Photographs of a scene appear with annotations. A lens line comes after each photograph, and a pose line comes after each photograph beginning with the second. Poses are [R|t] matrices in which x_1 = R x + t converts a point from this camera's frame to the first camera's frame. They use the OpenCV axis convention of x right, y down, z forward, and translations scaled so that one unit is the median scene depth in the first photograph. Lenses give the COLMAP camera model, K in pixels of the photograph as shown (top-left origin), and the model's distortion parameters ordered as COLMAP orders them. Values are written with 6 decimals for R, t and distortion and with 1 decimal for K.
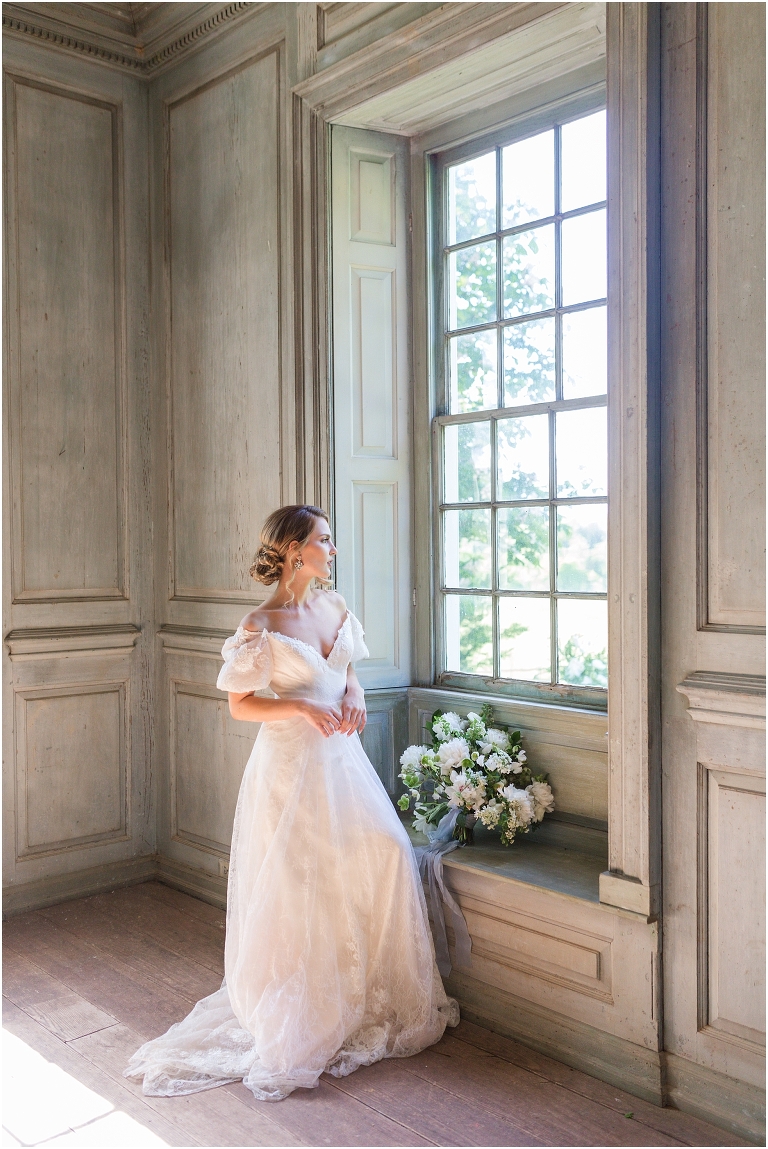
lens RADIAL K [[1105.5, 0, 388.7], [0, 1105.5, 576.8], [0, 0, 1]] dist [0.000033, 0.007399]
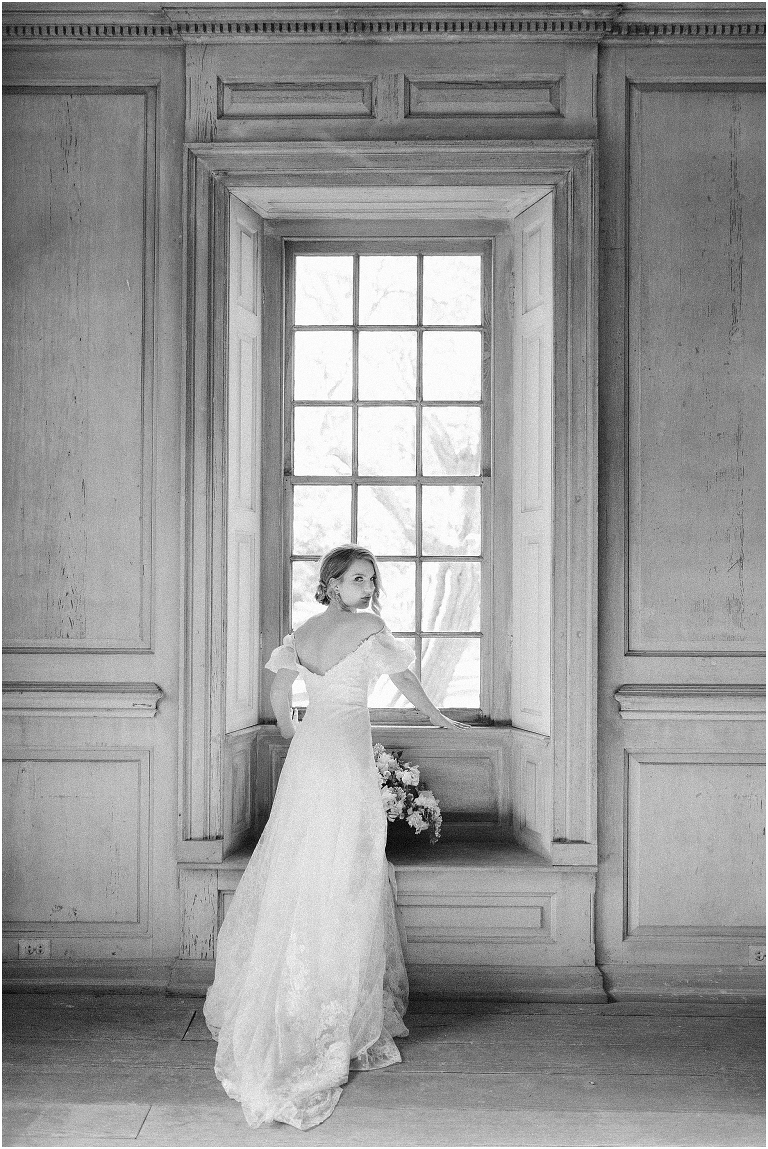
lens RADIAL K [[1105.5, 0, 388.7], [0, 1105.5, 576.8], [0, 0, 1]] dist [0.000033, 0.007399]
pose [[0.671782, 0.021302, 0.740442, -0.778715], [0.010350, 0.999219, -0.038137, -0.001681], [-0.740676, 0.033283, 0.671037, 0.209125]]
